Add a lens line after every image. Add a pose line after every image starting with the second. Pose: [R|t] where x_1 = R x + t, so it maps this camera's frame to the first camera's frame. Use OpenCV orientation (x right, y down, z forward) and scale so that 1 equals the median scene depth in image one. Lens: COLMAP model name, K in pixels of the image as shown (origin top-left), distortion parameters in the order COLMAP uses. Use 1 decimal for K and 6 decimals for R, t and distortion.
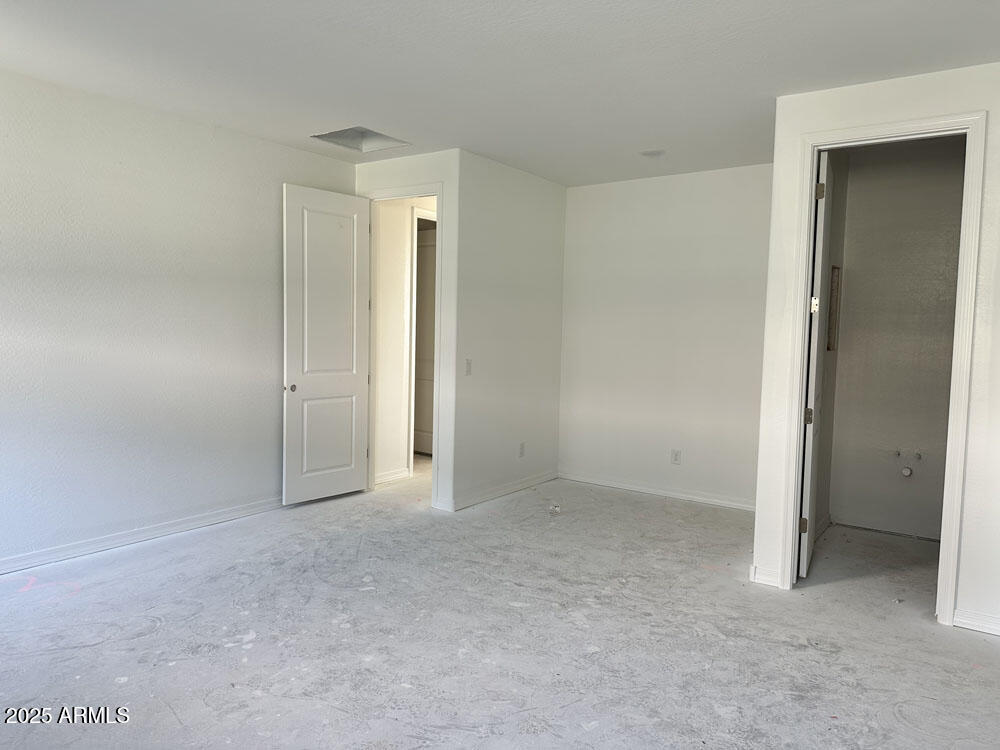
lens RADIAL K [[696.6, 0, 499.0], [0, 696.6, 368.5], [0, 0, 1]] dist [0.134979, -0.225669]
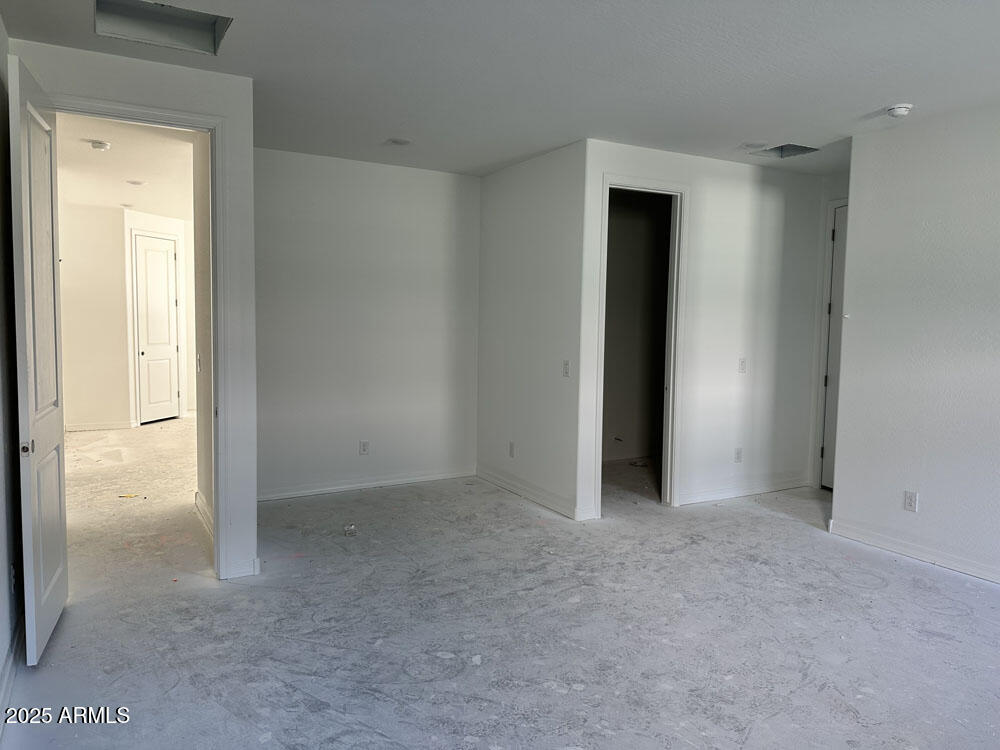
lens RADIAL K [[696.6, 0, 499.0], [0, 696.6, 368.5], [0, 0, 1]] dist [0.134979, -0.225669]
pose [[0.425631, -0.083307, 0.901054, -0.864486], [0.050991, 0.996379, 0.068034, -0.068414], [-0.903459, 0.016988, 0.428338, 0.626521]]
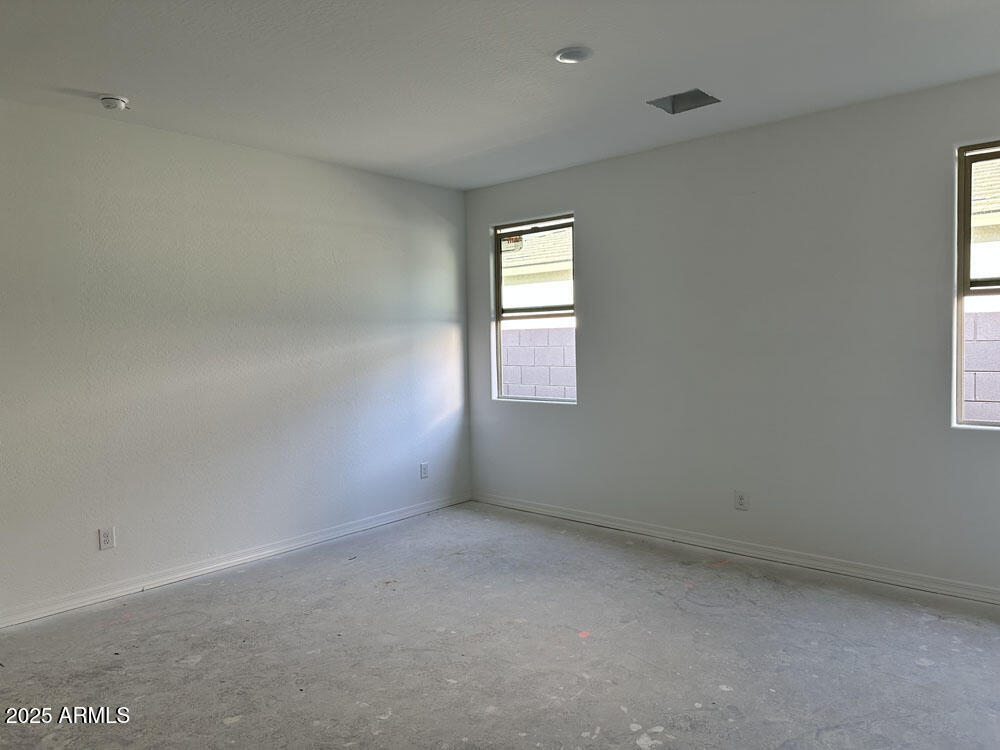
lens RADIAL K [[699.4, 0, 498.0], [0, 699.4, 365.5], [0, 0, 1]] dist [0.076127, -0.092481]
pose [[-0.993151, -0.006658, 0.116648, -0.235060], [0.005401, 0.994692, 0.102757, -0.096355], [-0.116713, 0.102683, -0.987843, 1.467291]]
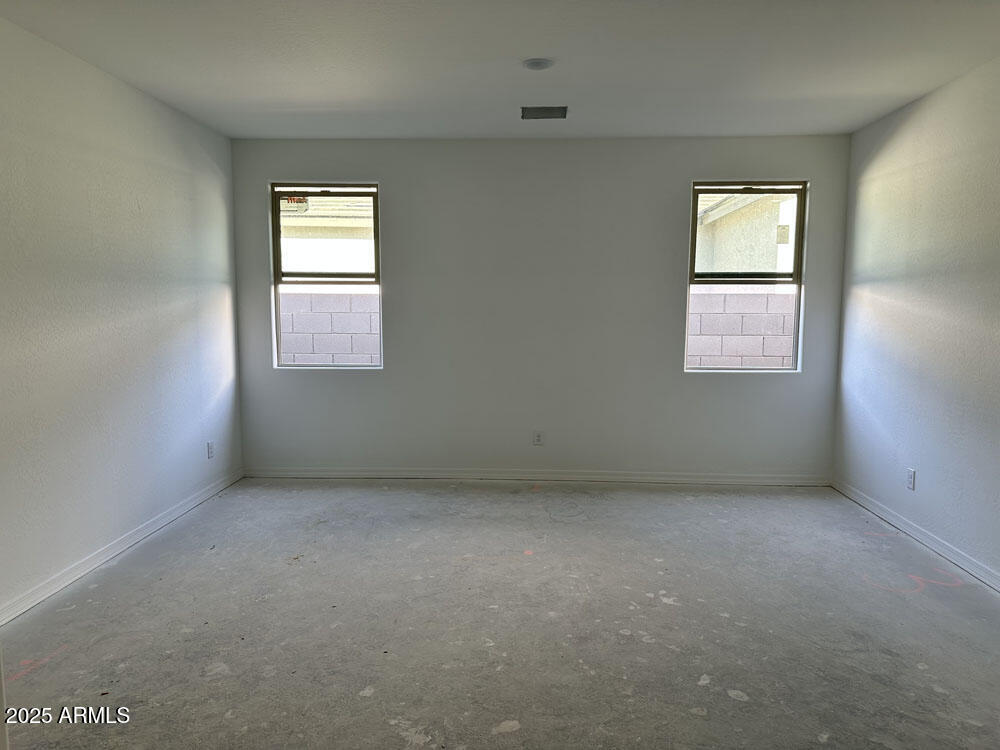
lens RADIAL K [[701.2, 0, 500.0], [0, 701.2, 375.0], [0, 0, 1]] dist [0.075742, -0.096577]
pose [[-0.840420, 0.029338, -0.541141, 0.370803], [-0.057902, 0.987957, 0.143487, -0.087677], [0.538833, 0.151923, -0.828600, 1.434712]]
